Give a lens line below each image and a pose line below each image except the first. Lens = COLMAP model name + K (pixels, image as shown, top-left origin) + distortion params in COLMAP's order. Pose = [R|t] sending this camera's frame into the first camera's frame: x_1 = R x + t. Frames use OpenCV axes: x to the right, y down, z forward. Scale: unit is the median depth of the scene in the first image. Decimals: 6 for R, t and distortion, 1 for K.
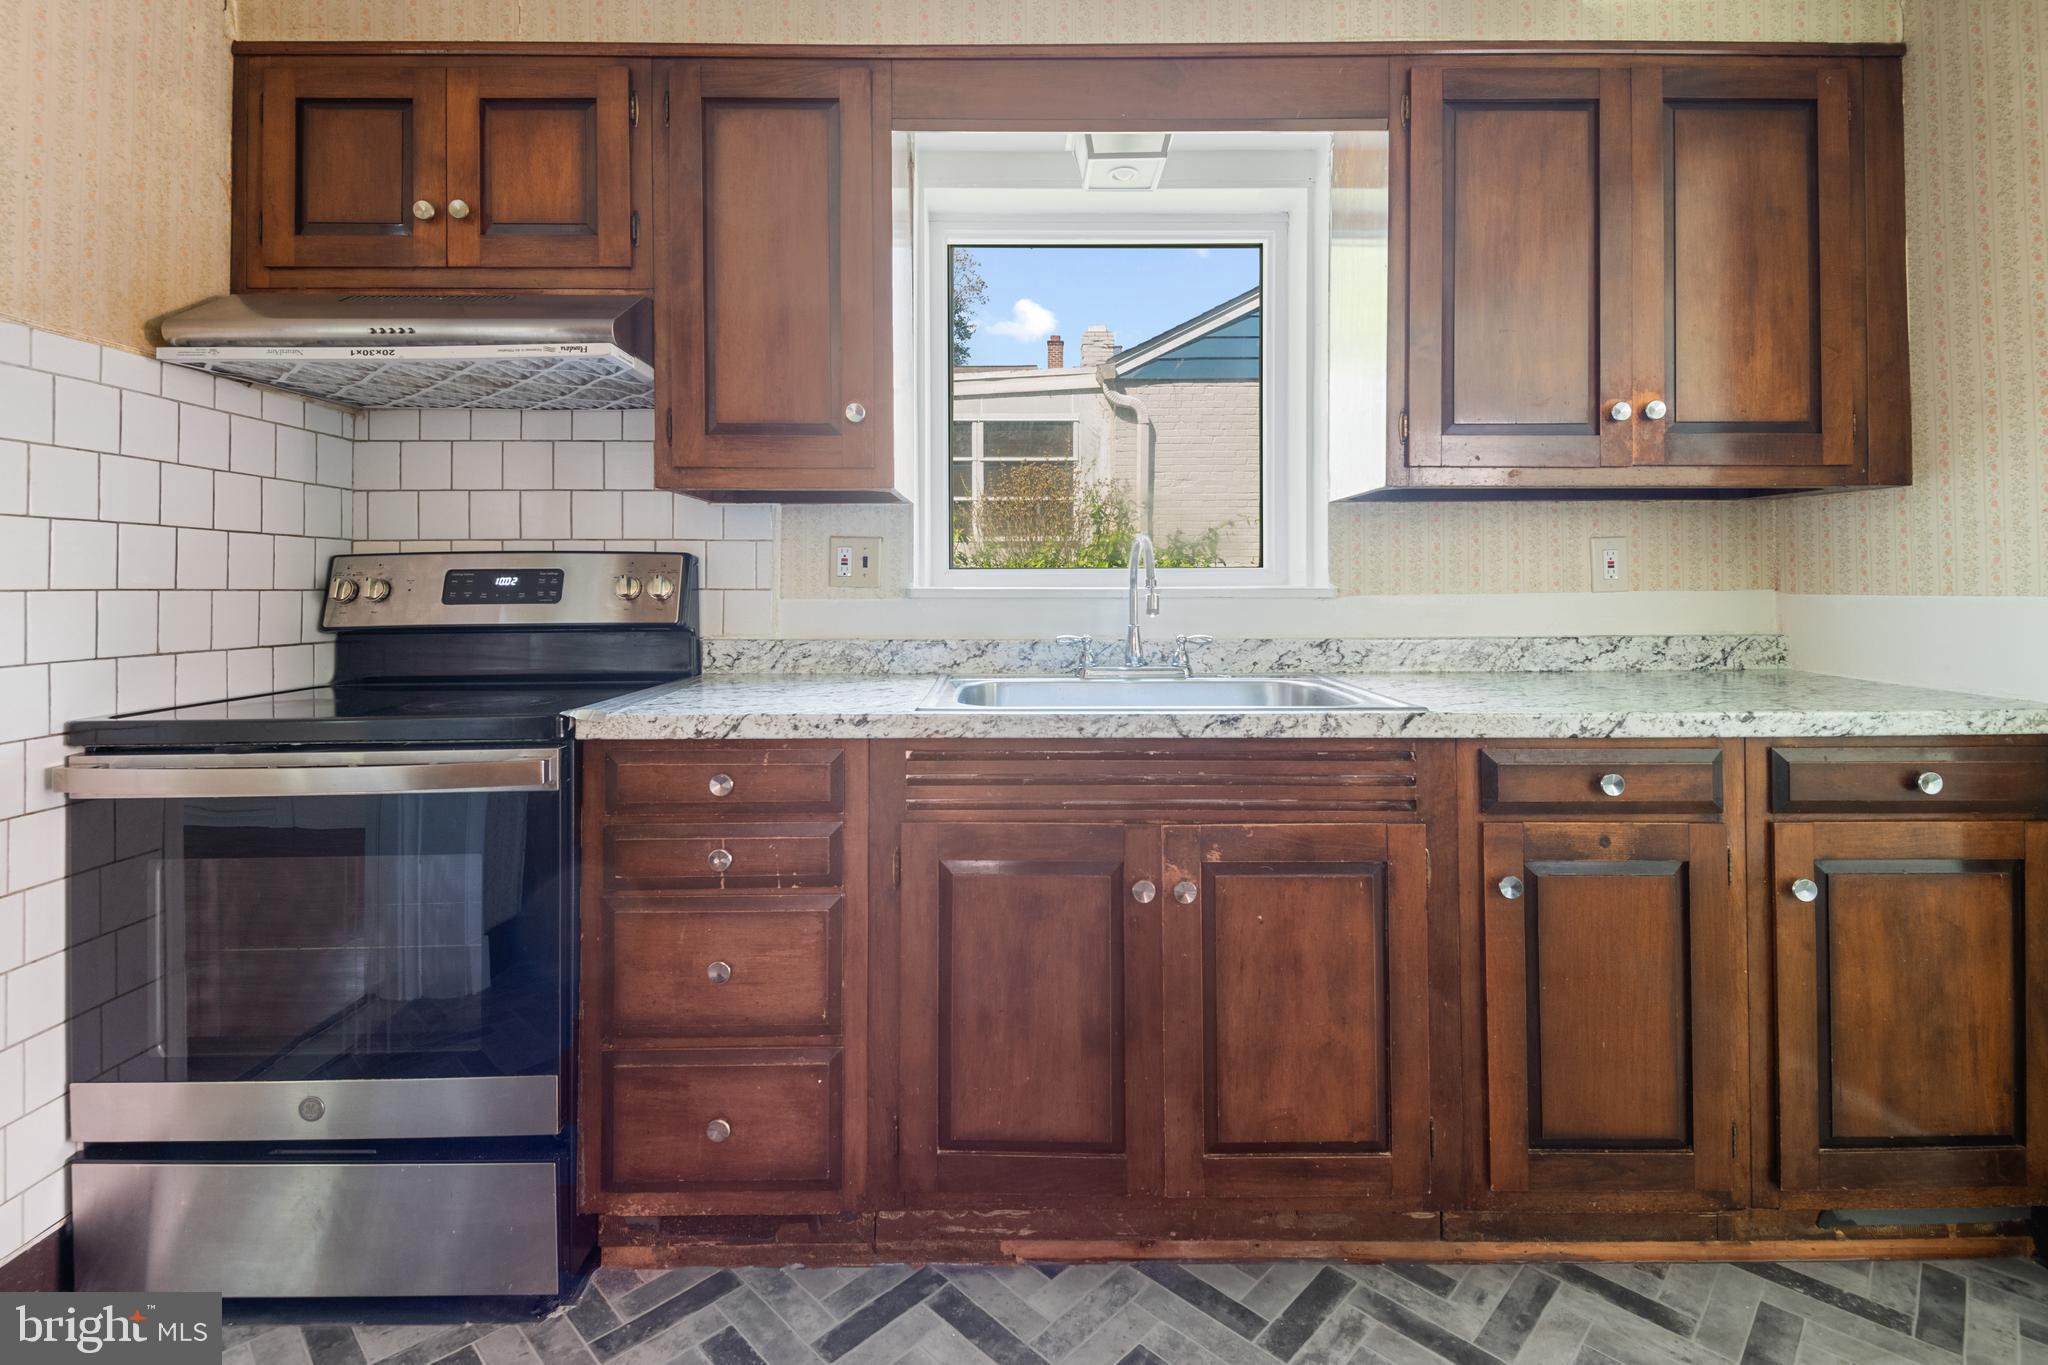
lens RADIAL K [[962.8, 0, 1025.1], [0, 962.8, 578.0], [0, 0, 1]] dist [0.040517, -0.024290]
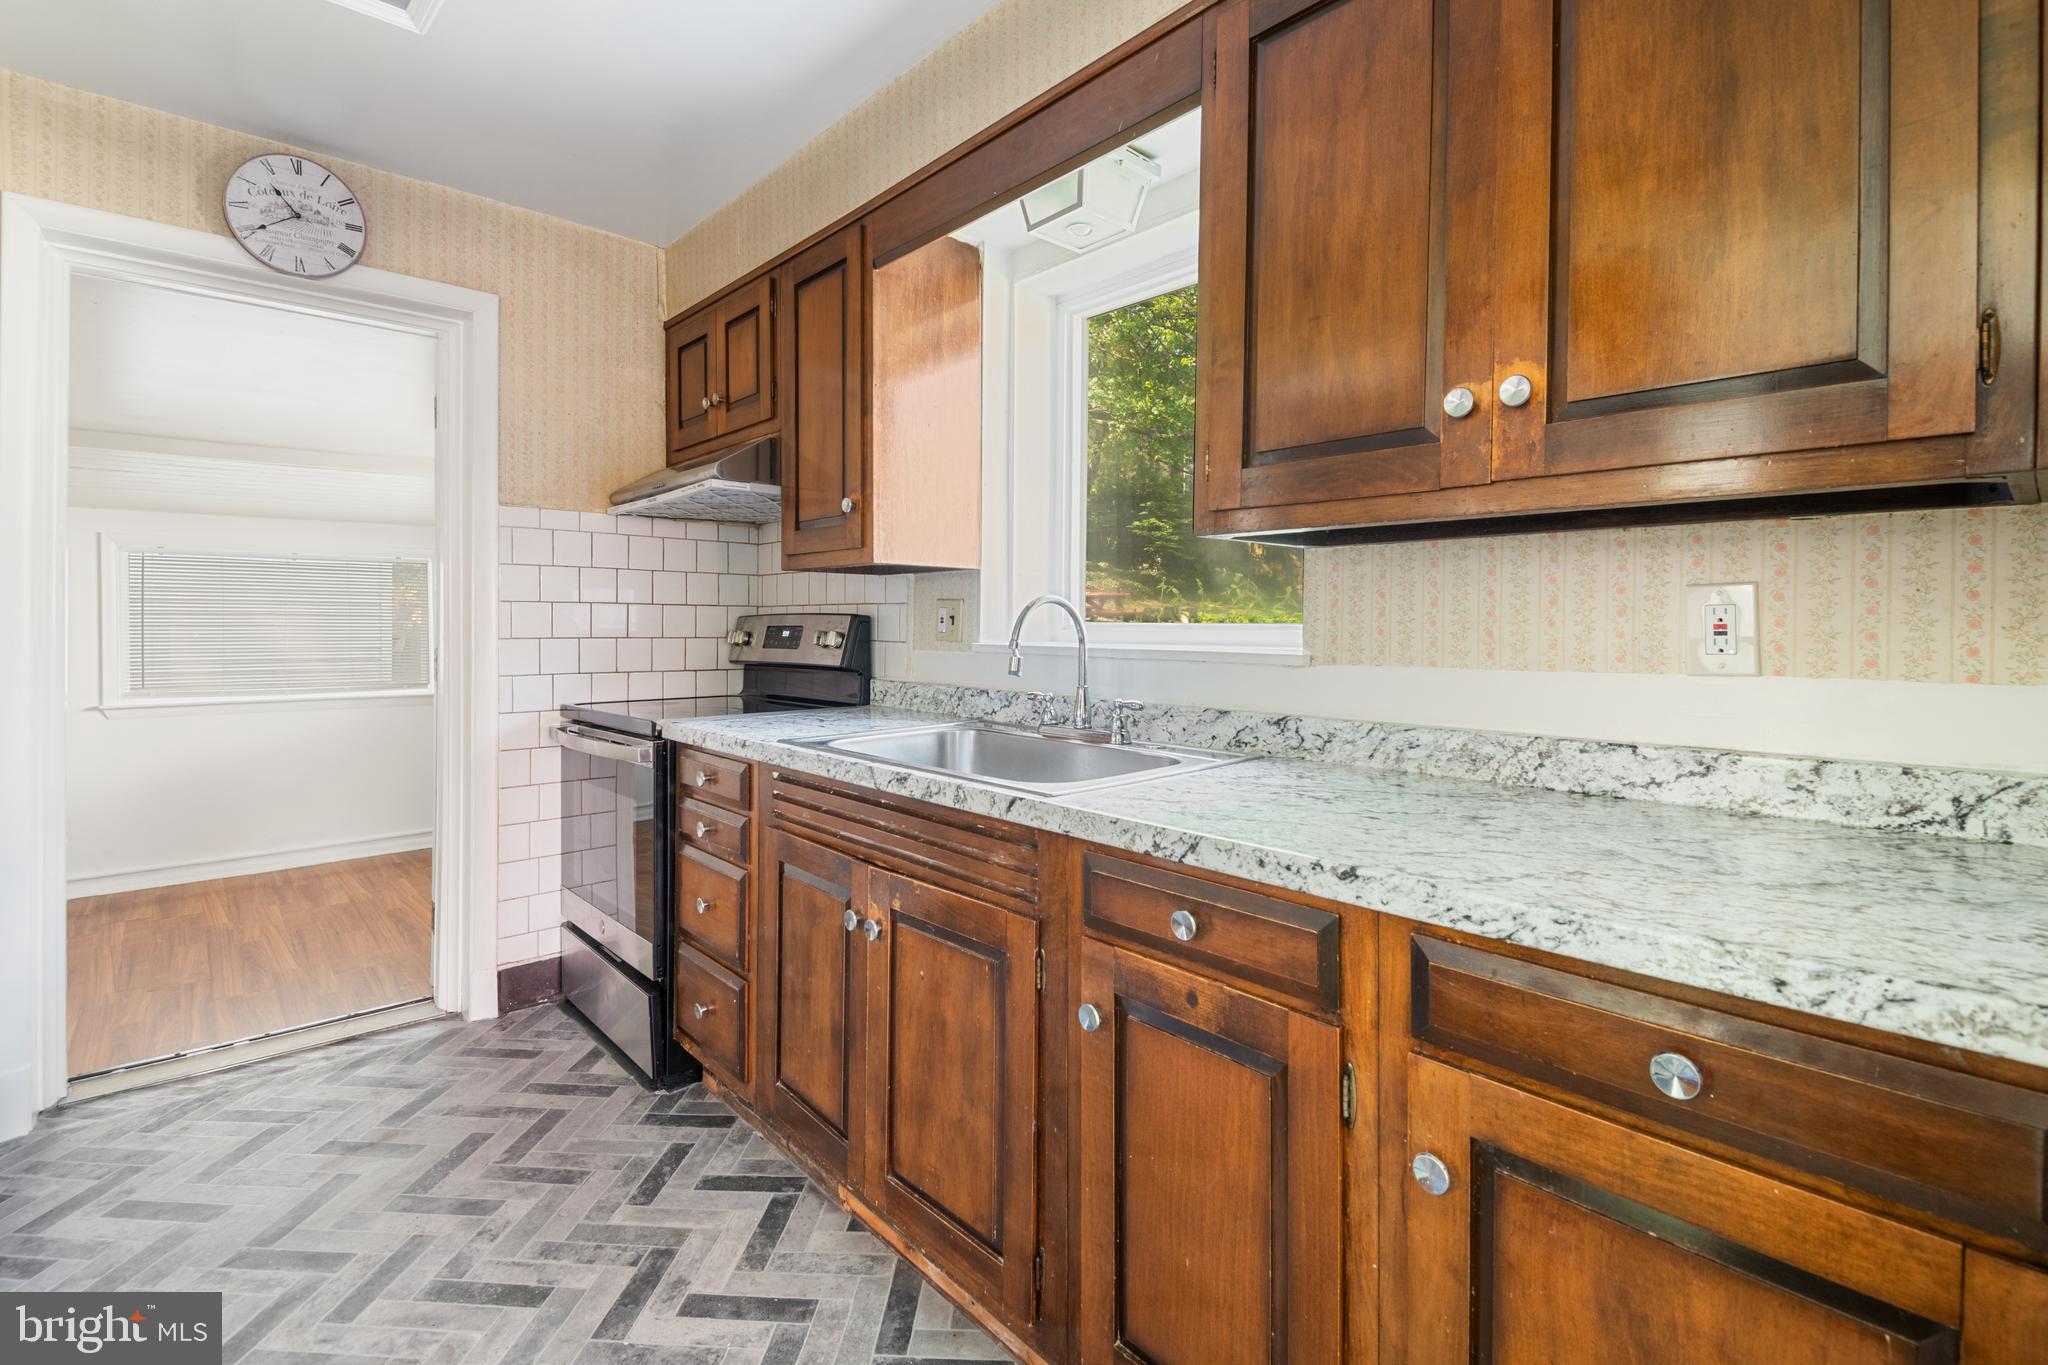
lens RADIAL K [[954.8, 0, 1017.9], [0, 954.8, 633.5], [0, 0, 1]] dist [0.046917, -0.024482]
pose [[0.655879, 0.013786, -0.754740, 0.944055], [0.000912, 0.999818, 0.019055, -0.028267], [0.754866, -0.013186, 0.655747, 0.355694]]
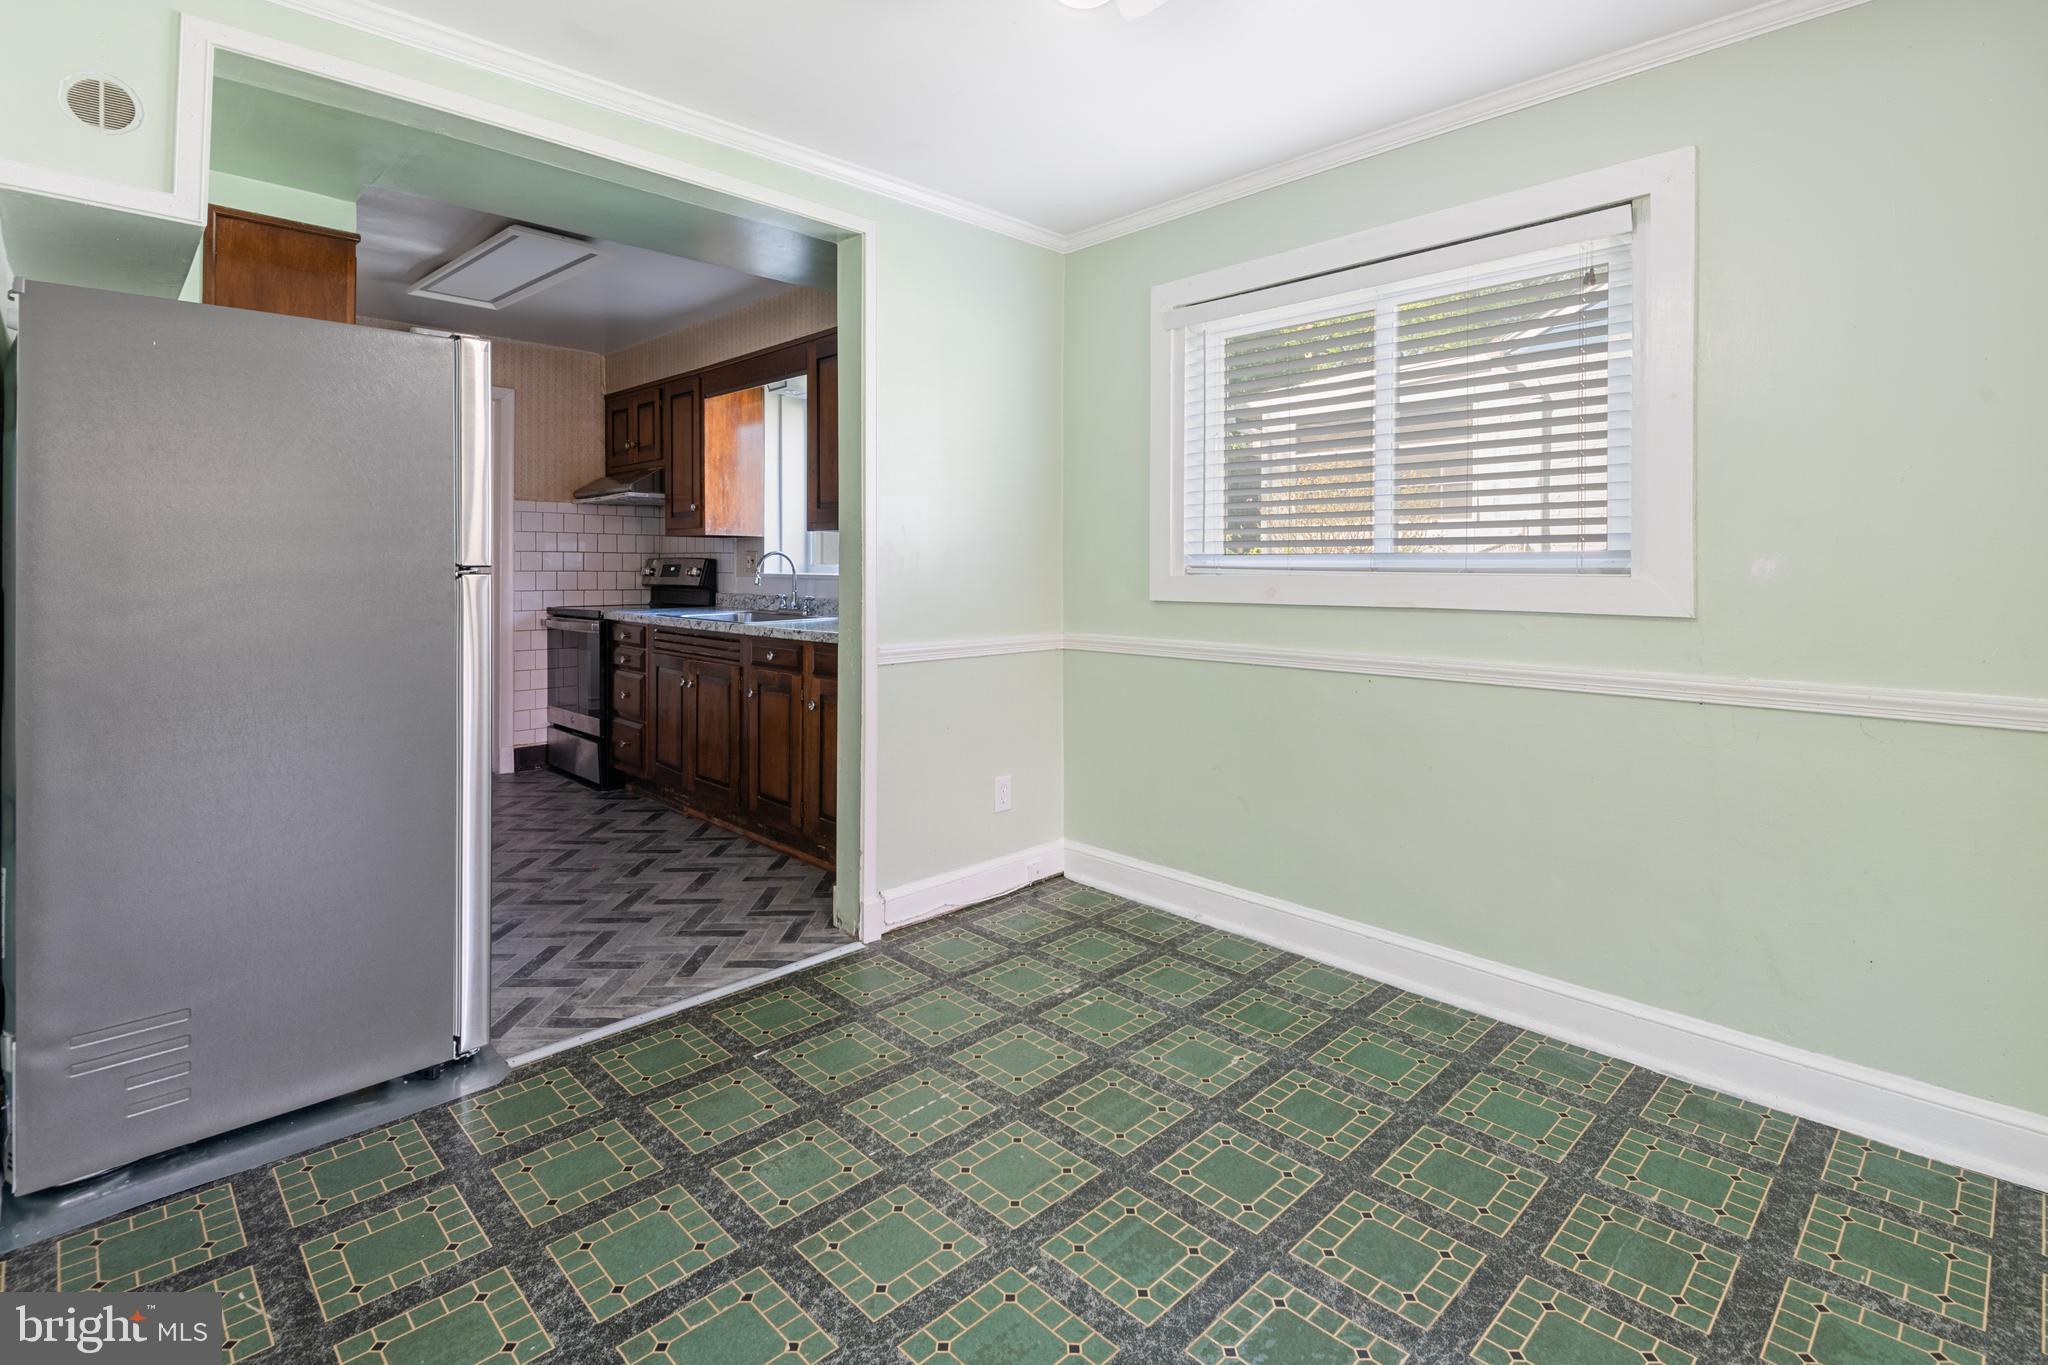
lens RADIAL K [[962.8, 0, 1025.1], [0, 962.8, 578.0], [0, 0, 1]] dist [0.040517, -0.024290]
pose [[0.698811, 0.016331, -0.715120, 2.450839], [-0.000622, 0.999753, 0.022223, -0.037231], [0.715306, -0.015085, 0.698649, -0.222663]]
